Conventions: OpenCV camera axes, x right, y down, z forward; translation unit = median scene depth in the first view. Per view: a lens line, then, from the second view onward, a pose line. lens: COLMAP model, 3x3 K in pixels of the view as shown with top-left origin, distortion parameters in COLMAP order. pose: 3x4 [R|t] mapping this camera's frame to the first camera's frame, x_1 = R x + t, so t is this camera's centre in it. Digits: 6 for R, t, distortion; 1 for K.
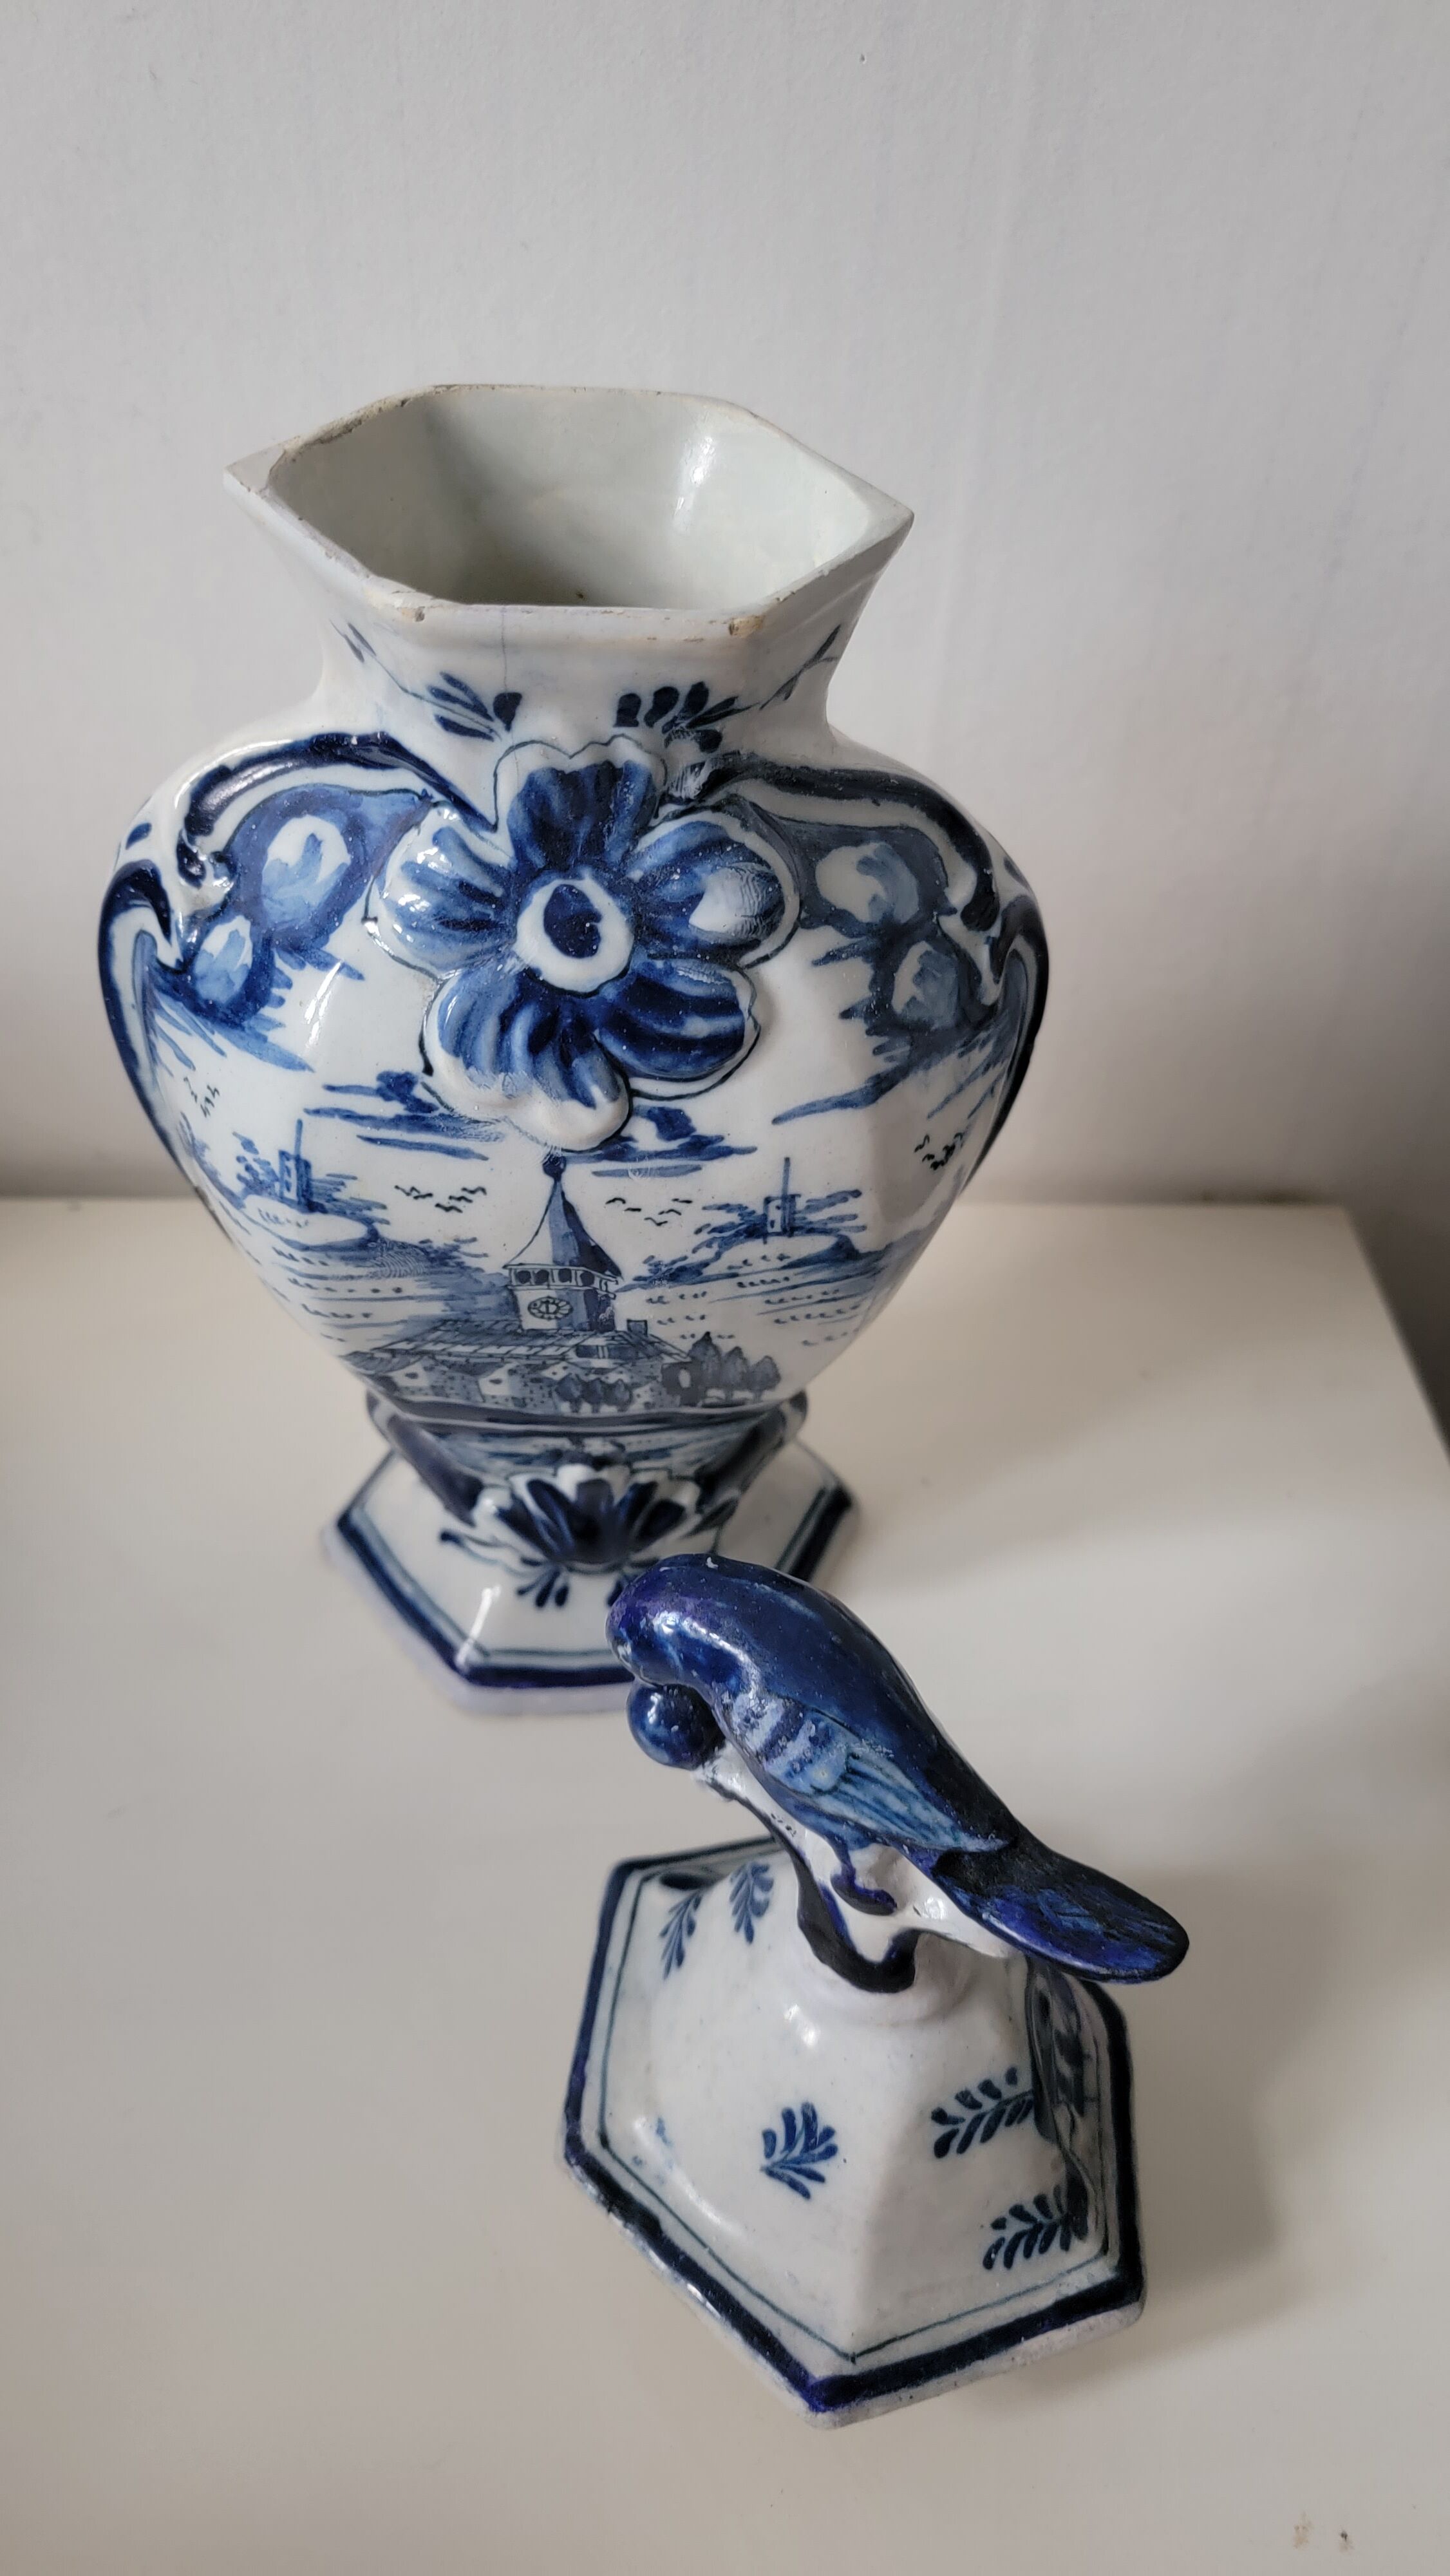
lens RADIAL K [[1879.4, 0, 691.4], [0, 1879.4, 1295.6], [0, 0, 1]] dist [0.011506, -0.022404]
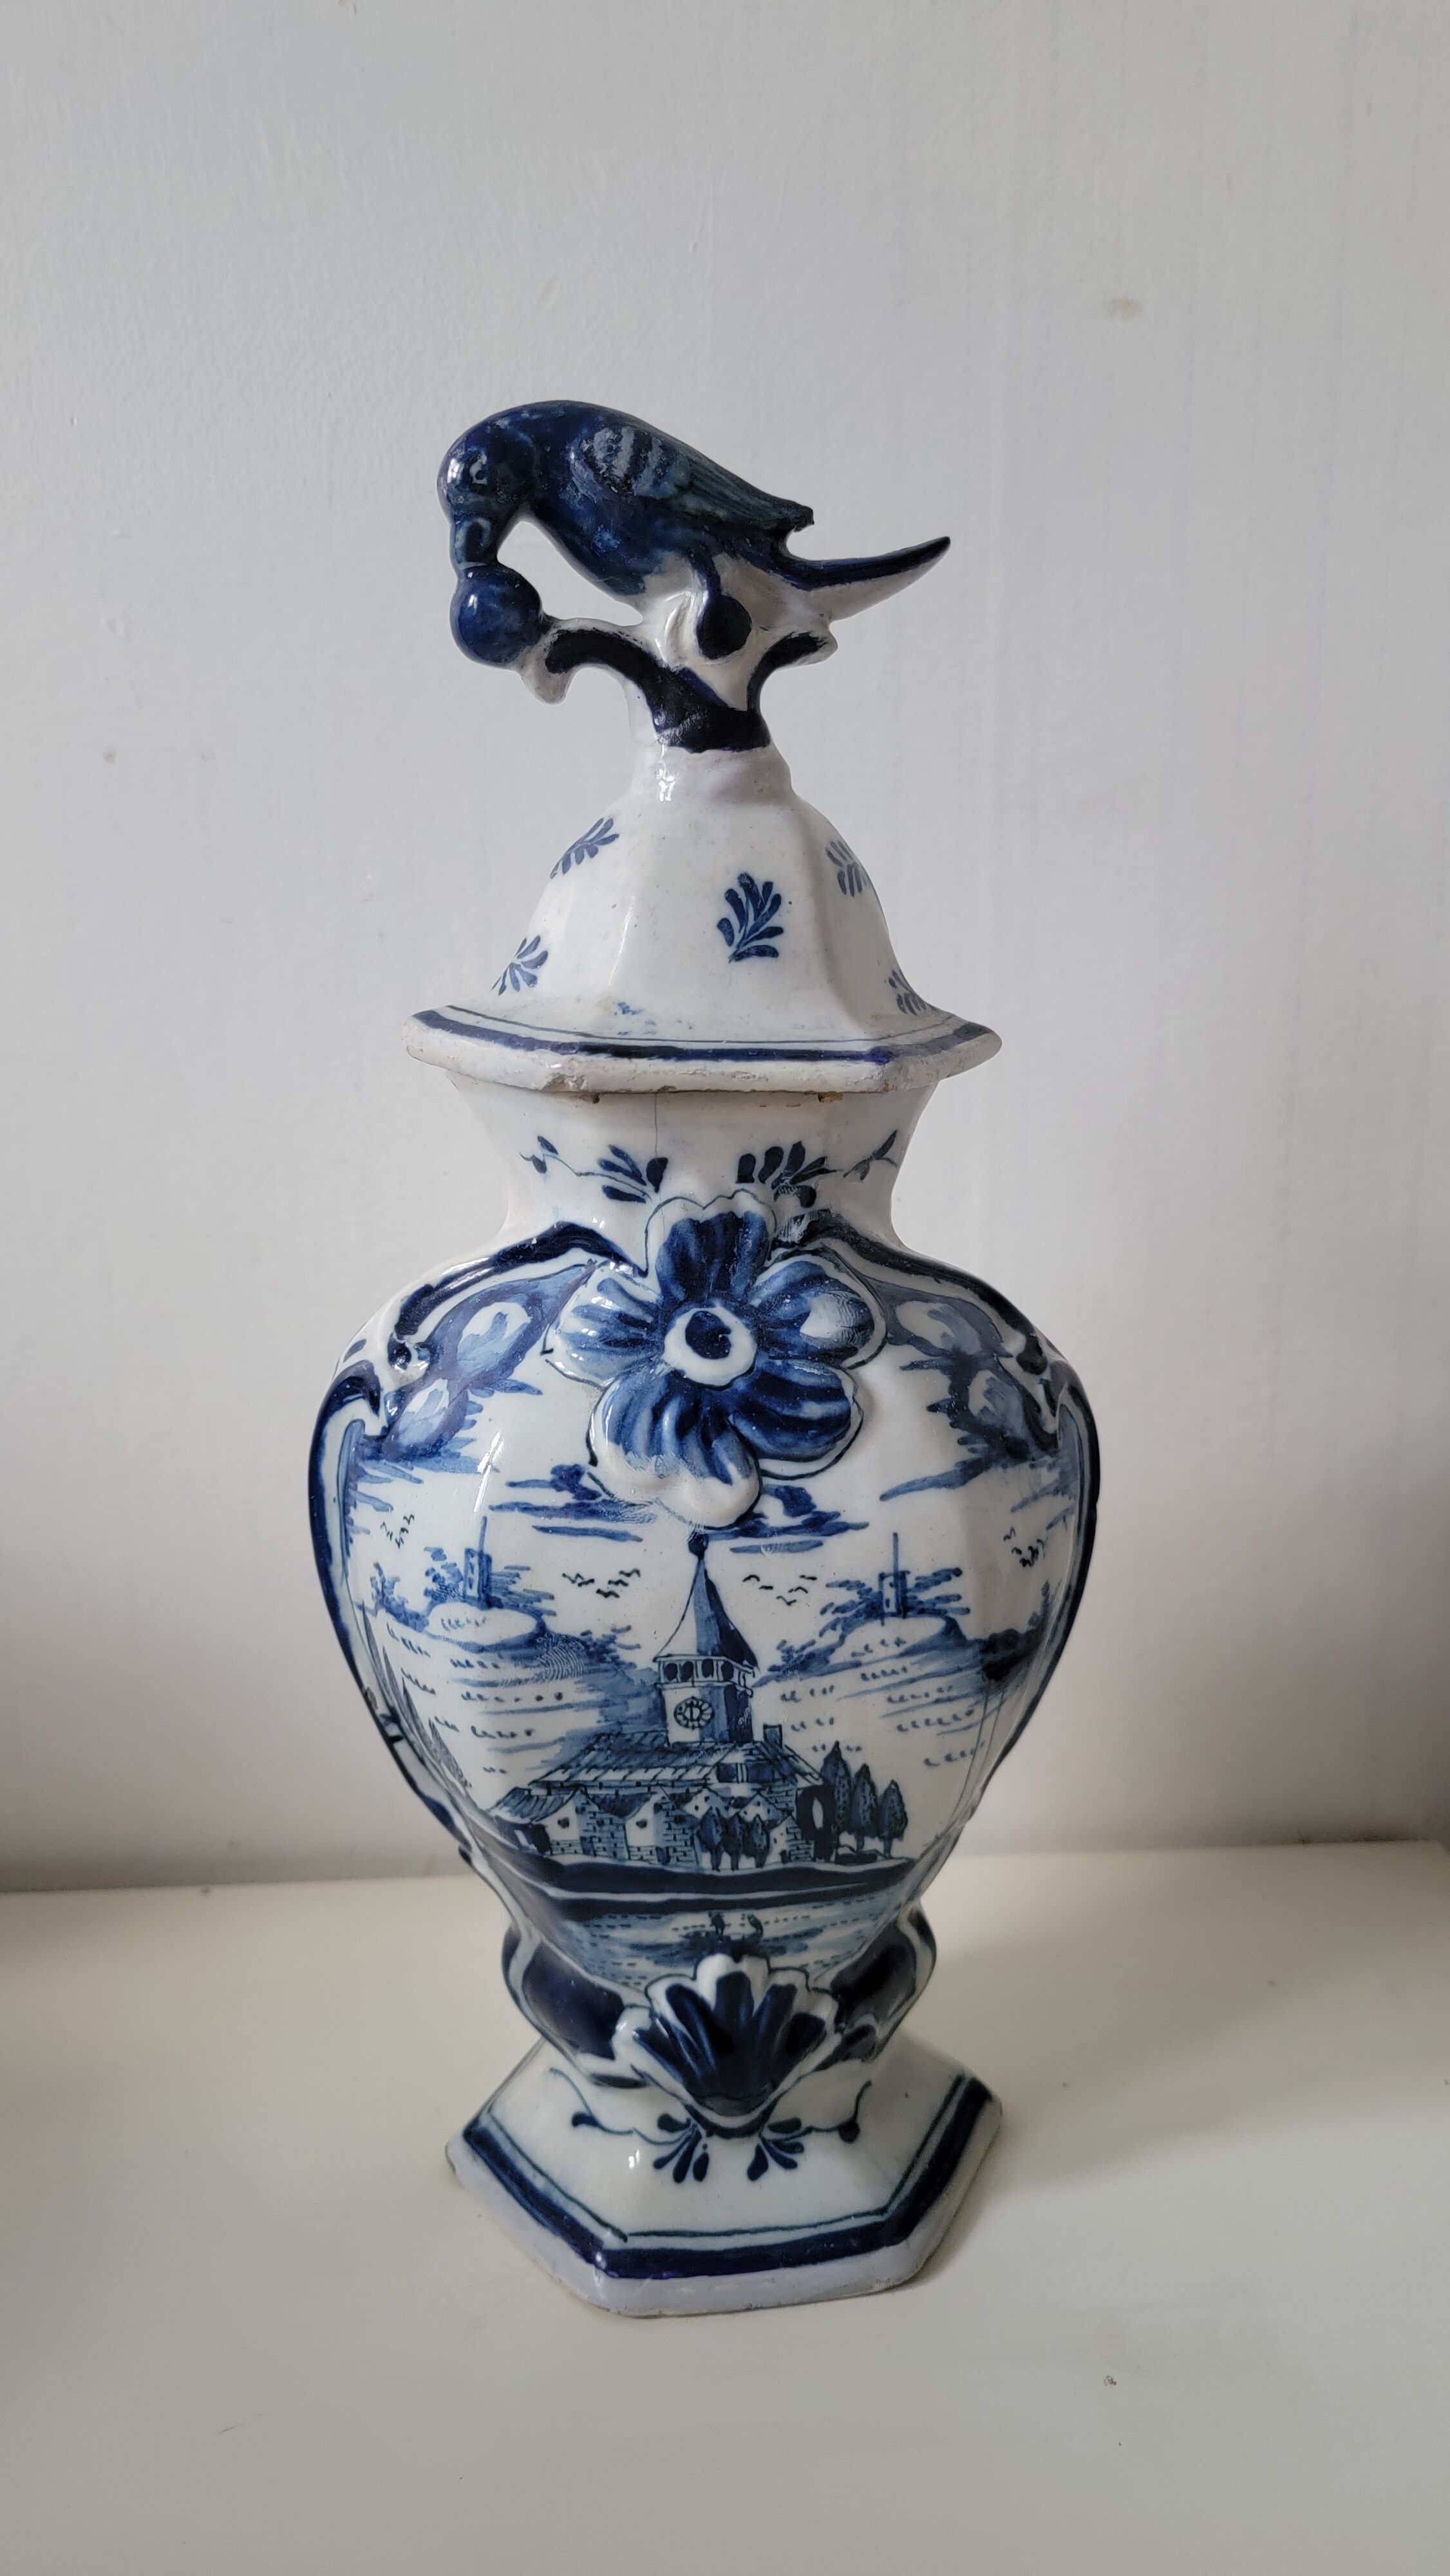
lens RADIAL K [[1879.4, 0, 691.9], [0, 1879.4, 1252.1], [0, 0, 1]] dist [0.011506, -0.022404]
pose [[0.998435, -0.054351, -0.013141, -0.052242], [0.038960, 0.844752, -0.533738, 0.410798], [0.040110, 0.532391, 0.845548, -0.096276]]
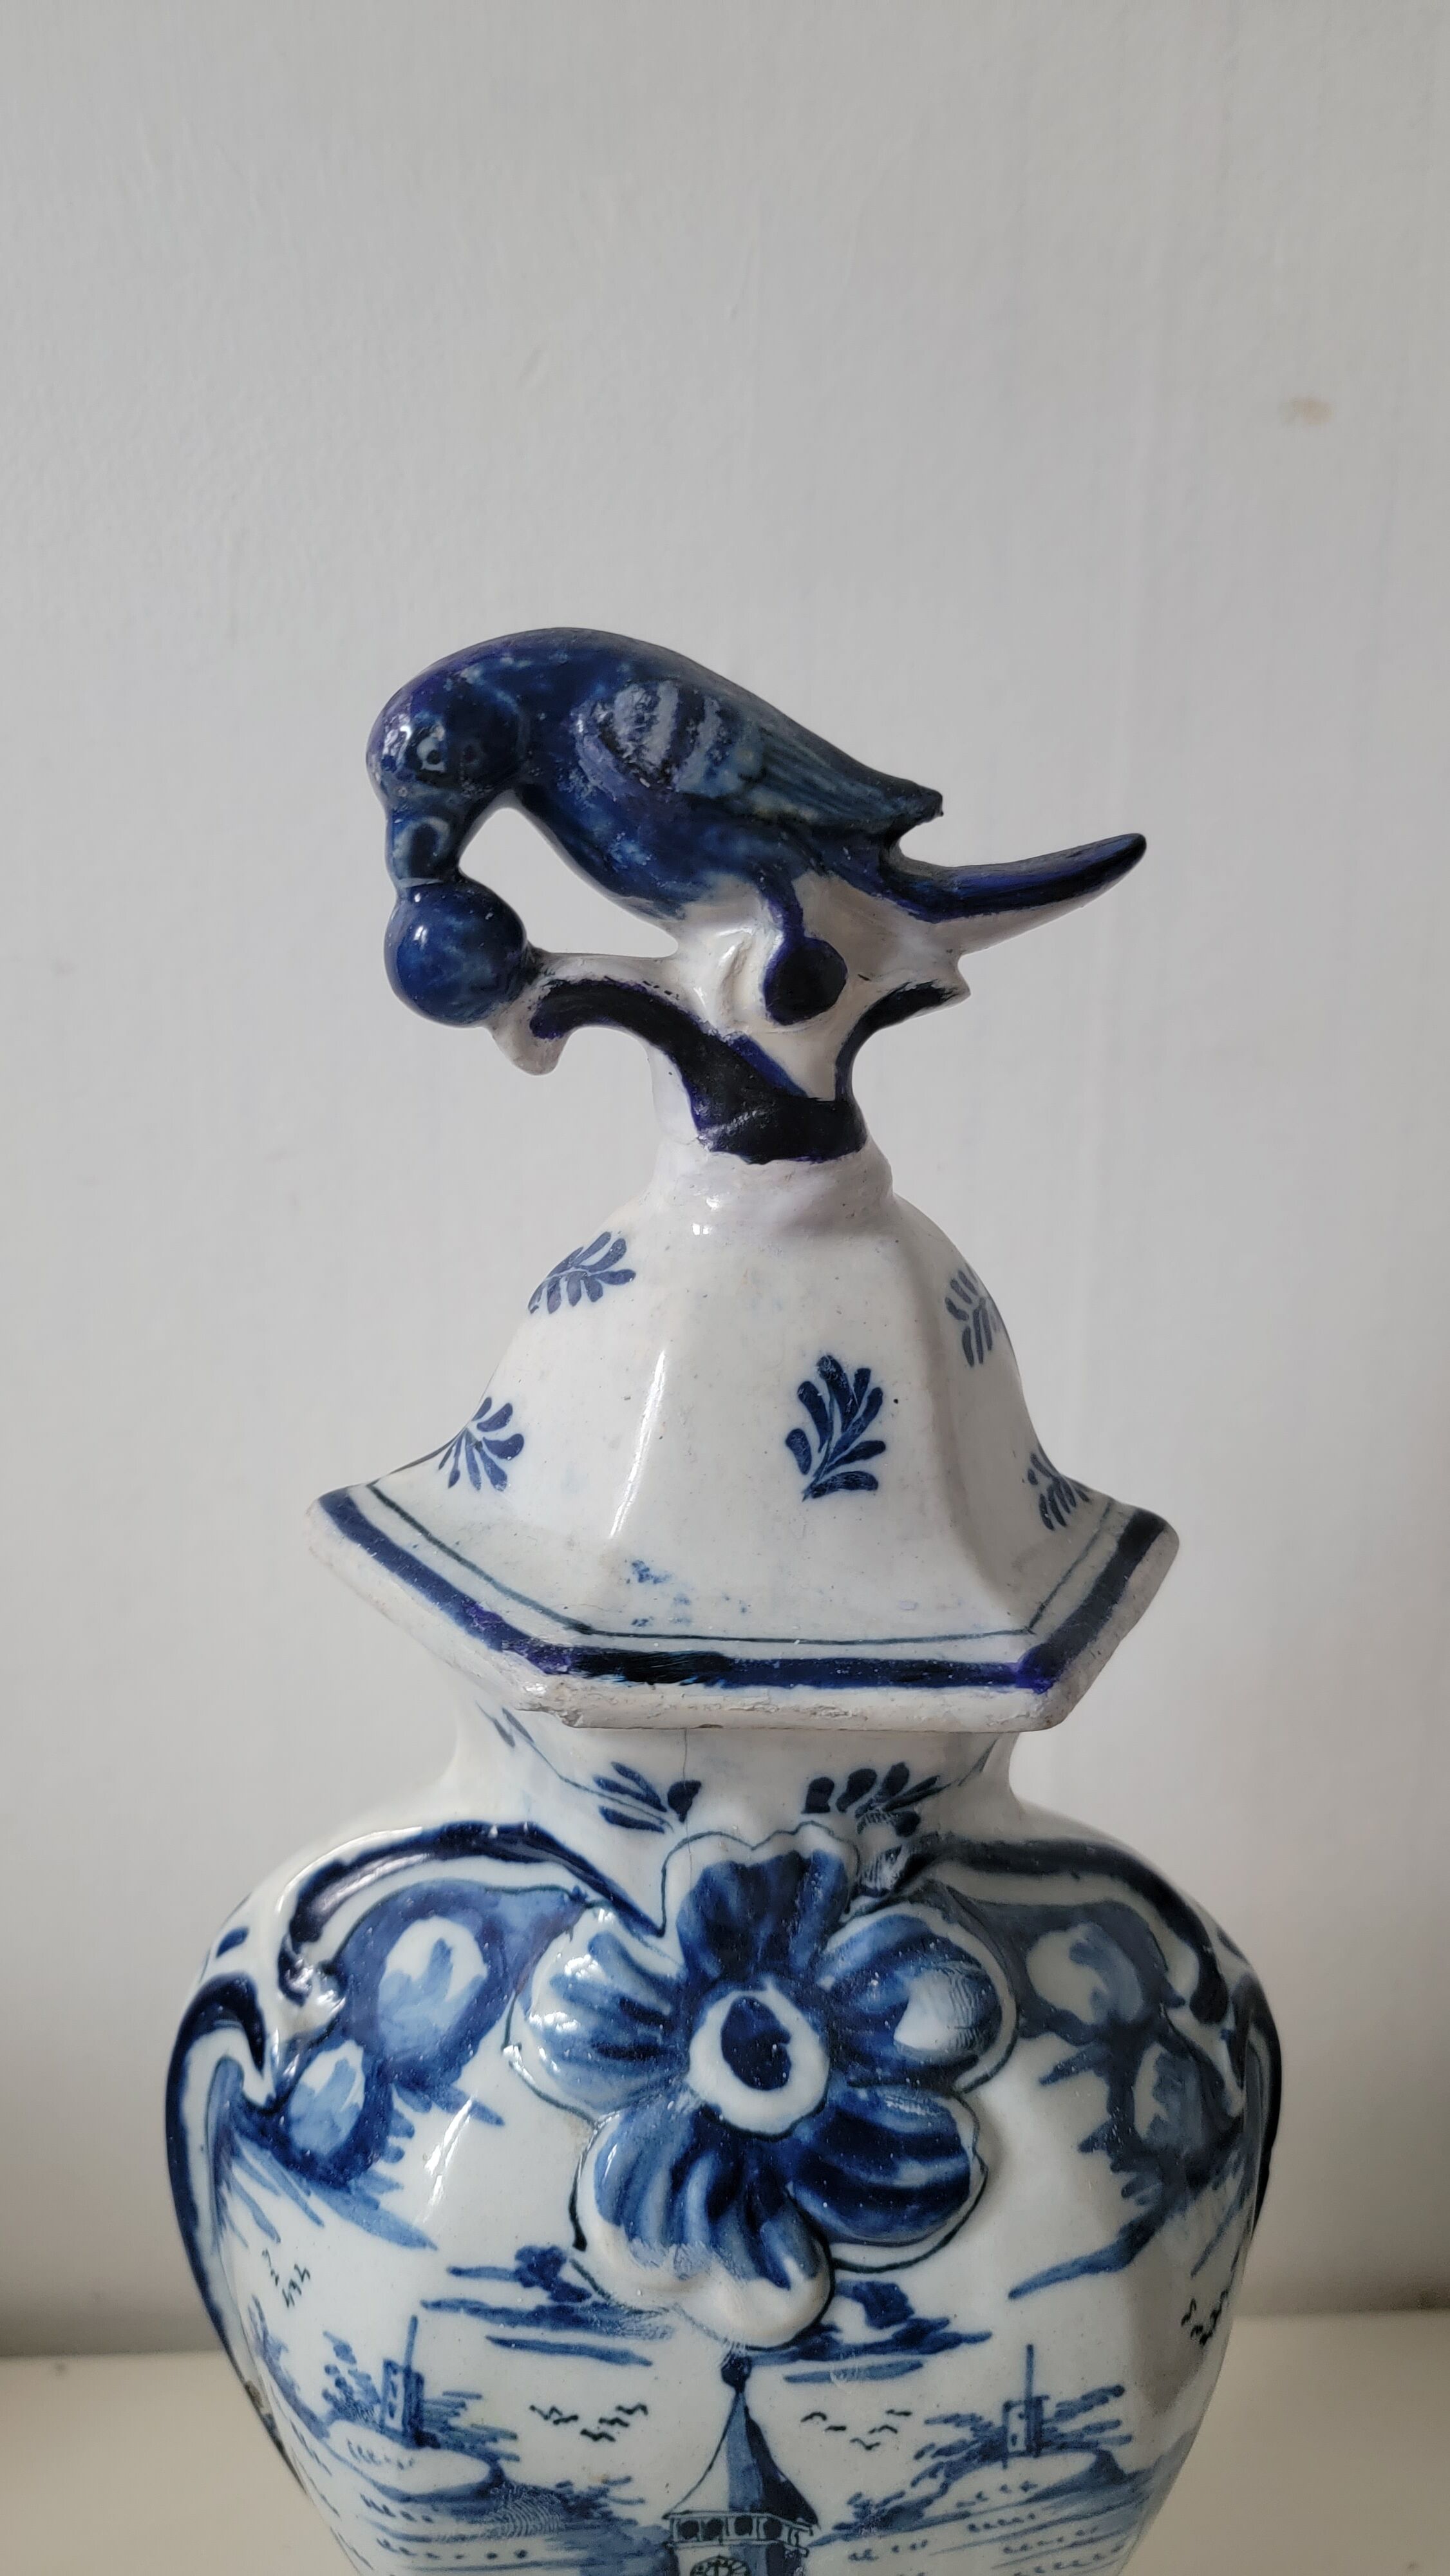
lens RADIAL K [[1879.4, 0, 679.6], [0, 1879.4, 1268.8], [0, 0, 1]] dist [0.011506, -0.022404]
pose [[0.999403, -0.033801, 0.007125, -0.087803], [0.032771, 0.862500, -0.504994, -0.070709], [0.010924, 0.504926, 0.863093, 0.093872]]
